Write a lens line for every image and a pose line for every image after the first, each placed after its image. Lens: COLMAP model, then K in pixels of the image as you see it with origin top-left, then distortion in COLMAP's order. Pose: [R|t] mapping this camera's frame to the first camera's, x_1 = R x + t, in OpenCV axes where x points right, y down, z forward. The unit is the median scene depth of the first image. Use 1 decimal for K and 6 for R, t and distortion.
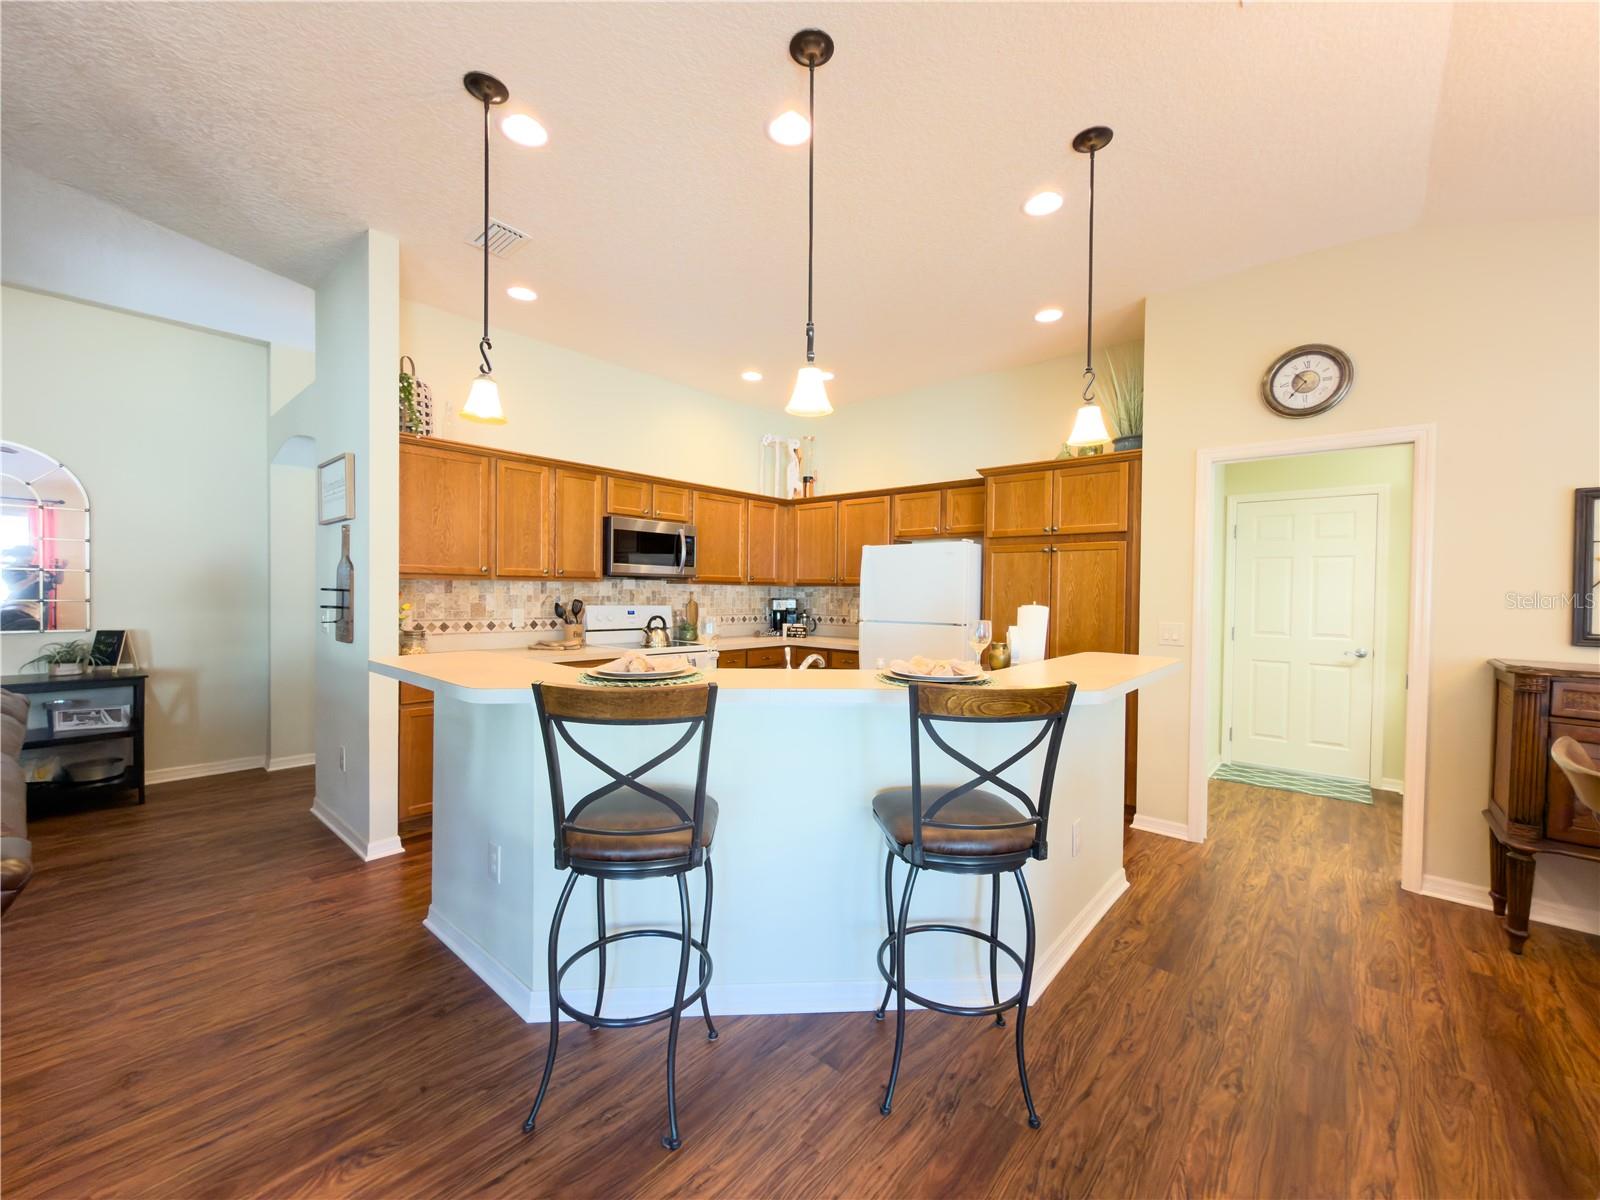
lens RADIAL K [[639.3, 0, 799.6], [0, 639.3, 601.8], [0, 0, 1]] dist [0.001191, -0.000366]
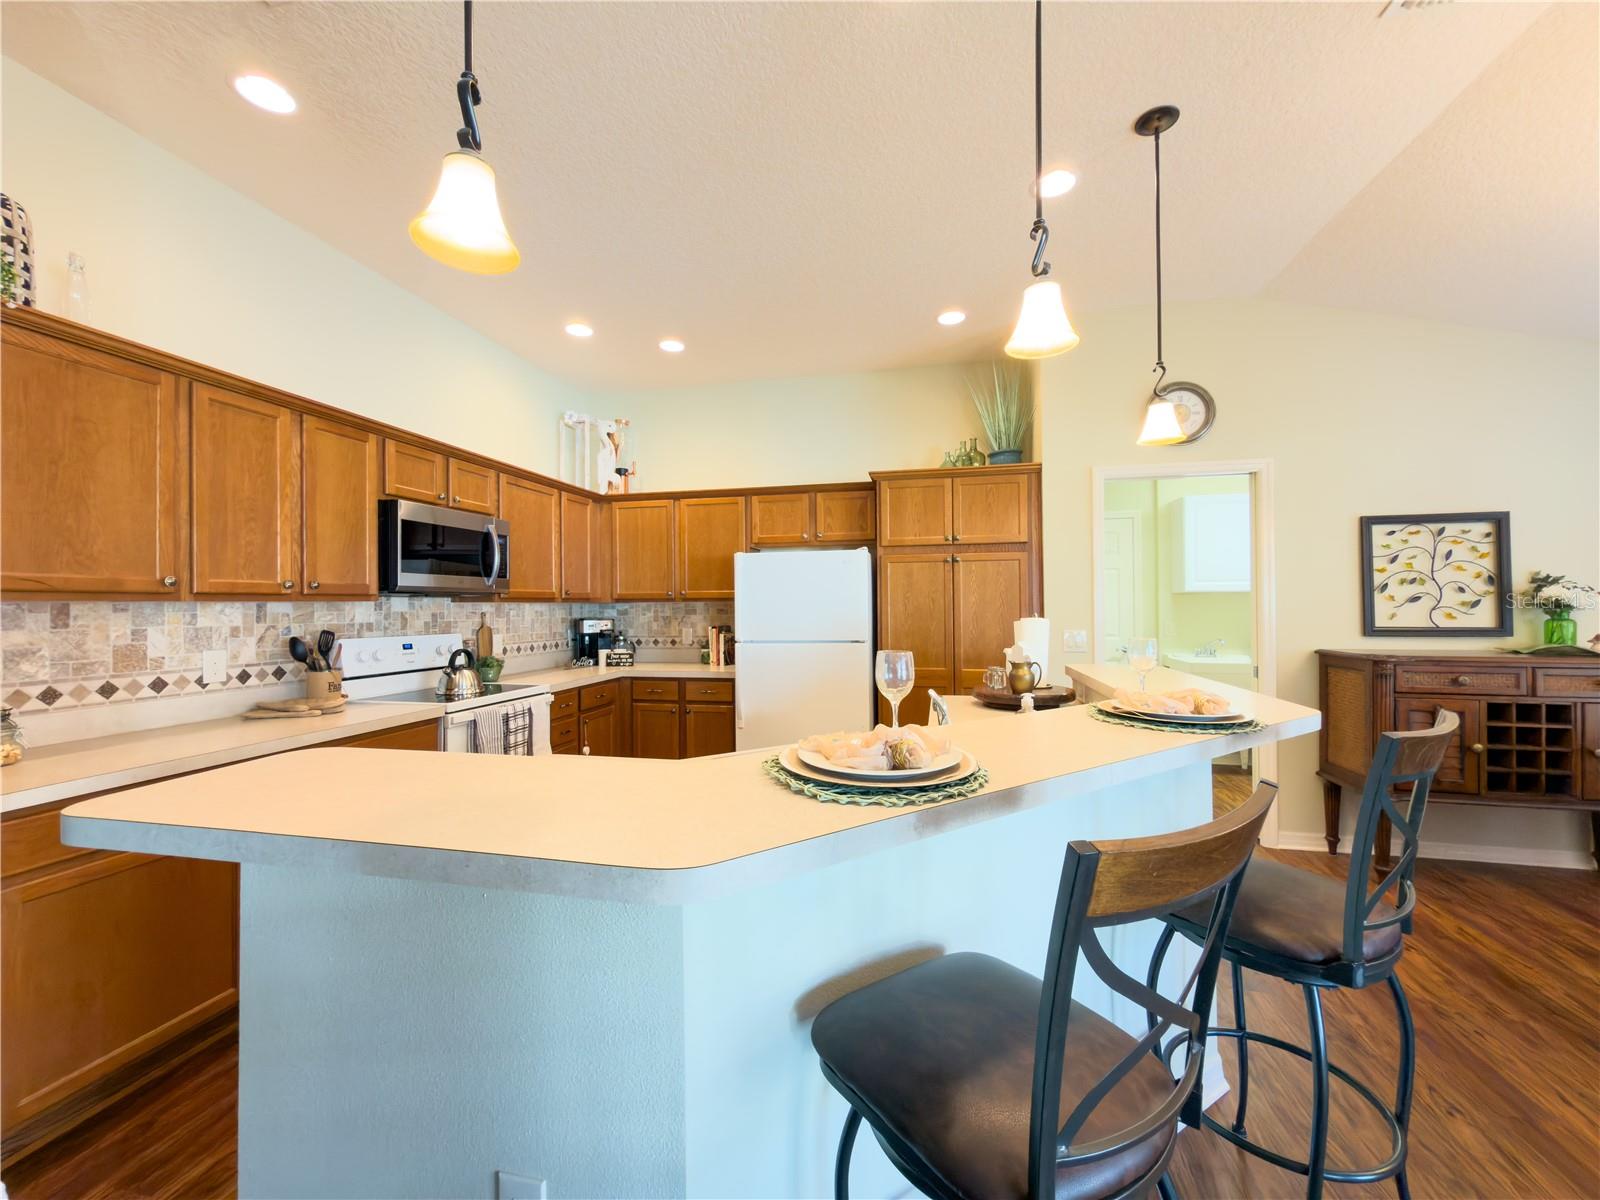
lens RADIAL K [[639.3, 0, 800.2], [0, 639.3, 601.3], [0, 0, 1]] dist [0.001191, -0.000366]
pose [[0.875499, -0.017992, 0.482884, -0.234018], [0.028762, 0.999475, -0.014908, -0.008980], [-0.482362, 0.026941, 0.875557, 0.223930]]
